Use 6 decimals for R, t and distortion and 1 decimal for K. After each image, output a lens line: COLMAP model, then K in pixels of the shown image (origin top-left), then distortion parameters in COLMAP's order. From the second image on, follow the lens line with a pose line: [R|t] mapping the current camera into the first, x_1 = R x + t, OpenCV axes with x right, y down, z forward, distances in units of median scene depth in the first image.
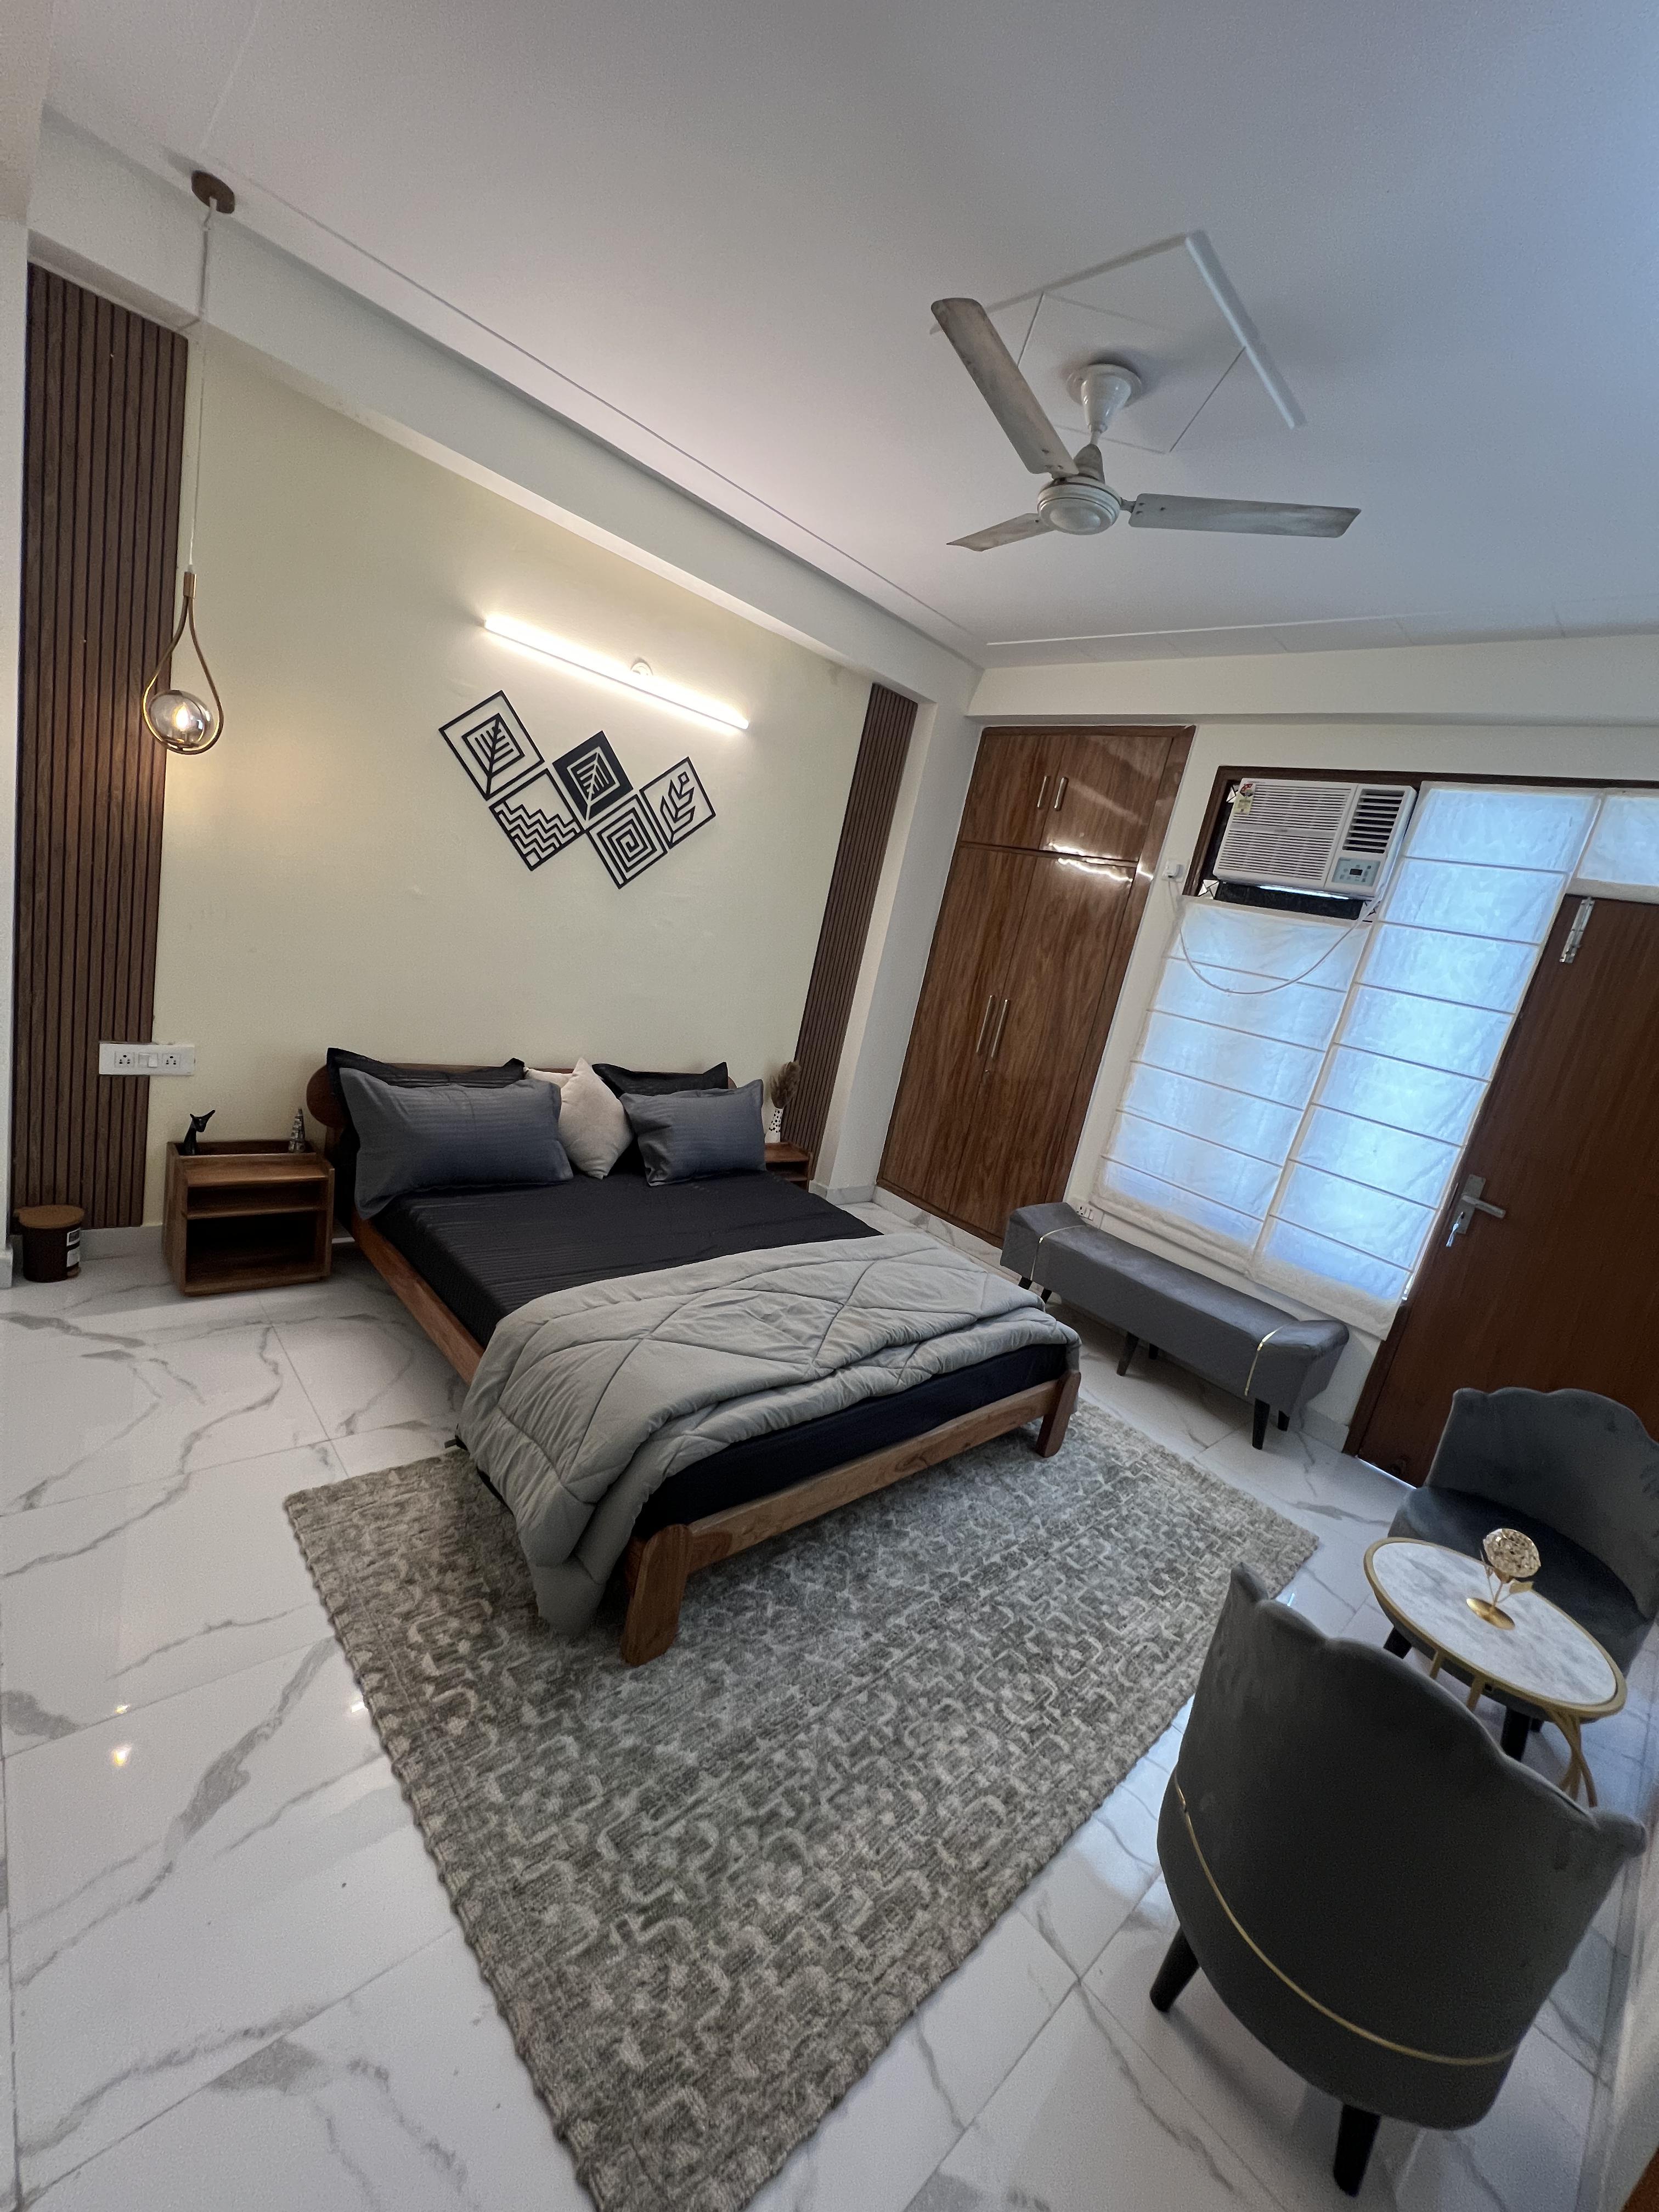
lens RADIAL K [[888.6, 0, 821.6], [0, 888.6, 1108.0], [0, 0, 1]] dist [-0.000291, -0.000064]
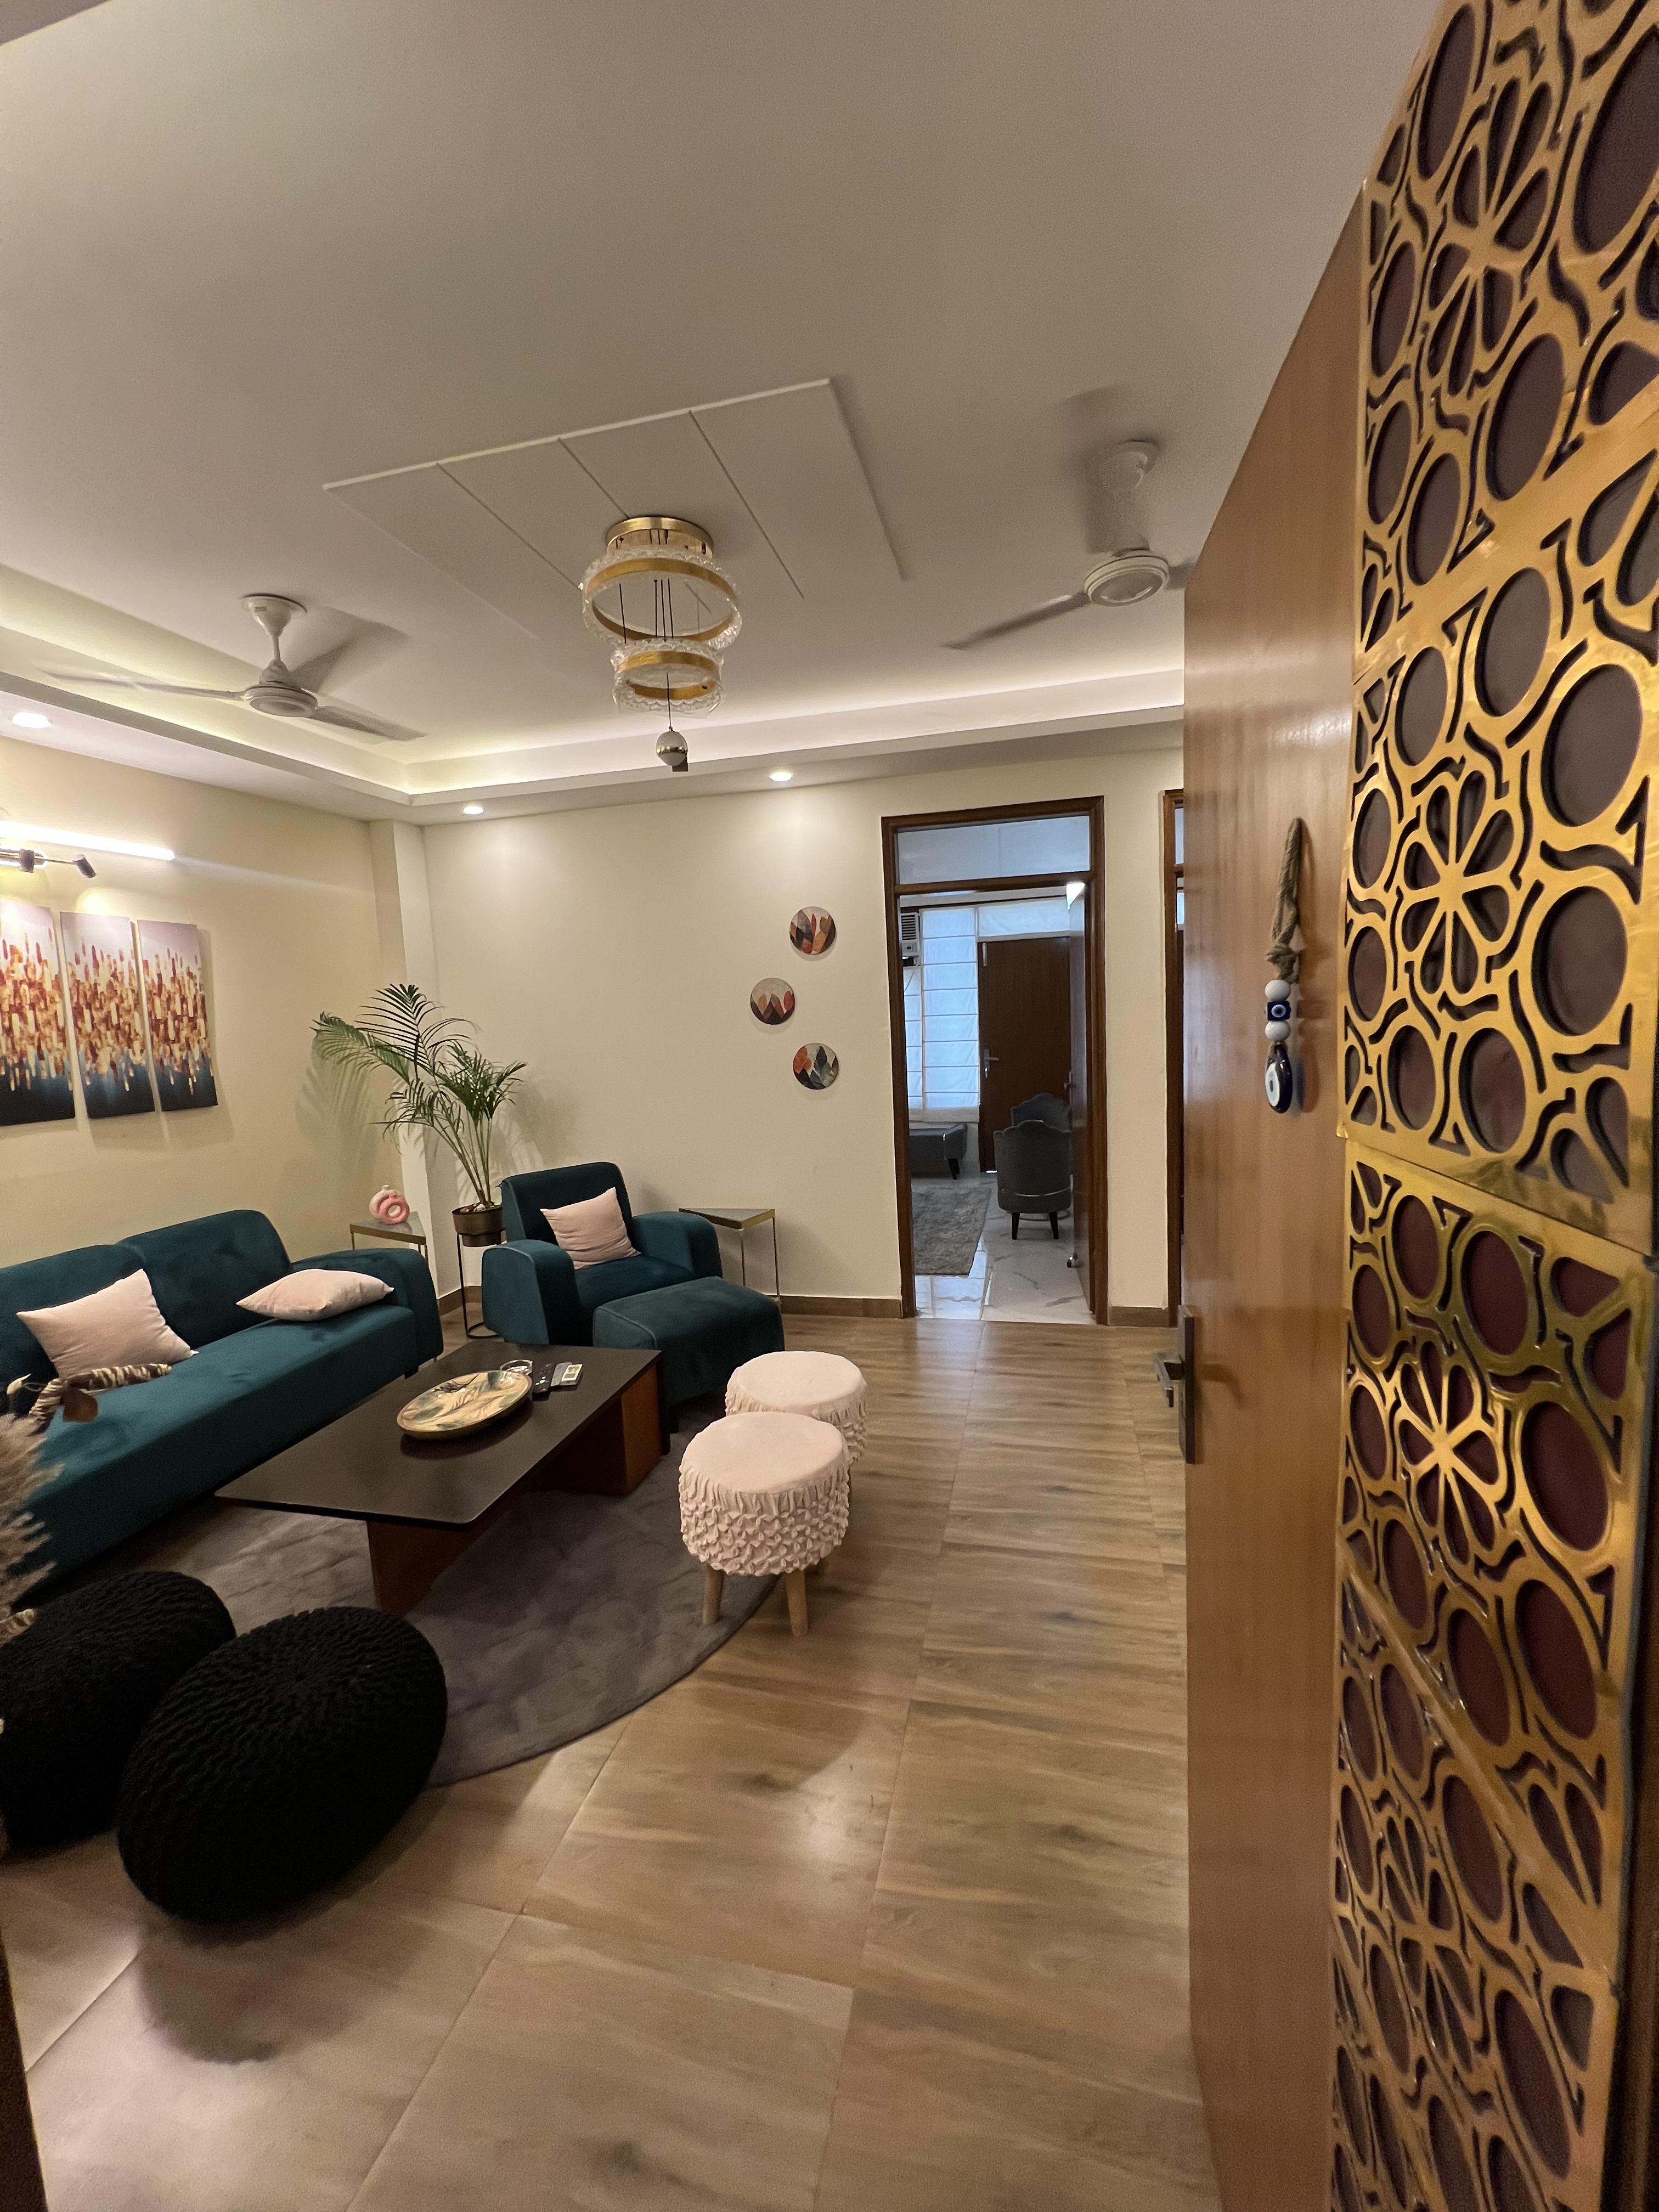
lens RADIAL K [[888.6, 0, 830.4], [0, 888.6, 1107.6], [0, 0, 1]] dist [-0.000291, -0.000064]
pose [[0.804342, -0.309690, 0.507075, -0.533210], [0.335264, 0.941143, 0.042983, -0.013020], [-0.490542, 0.135431, 0.860829, -0.530712]]
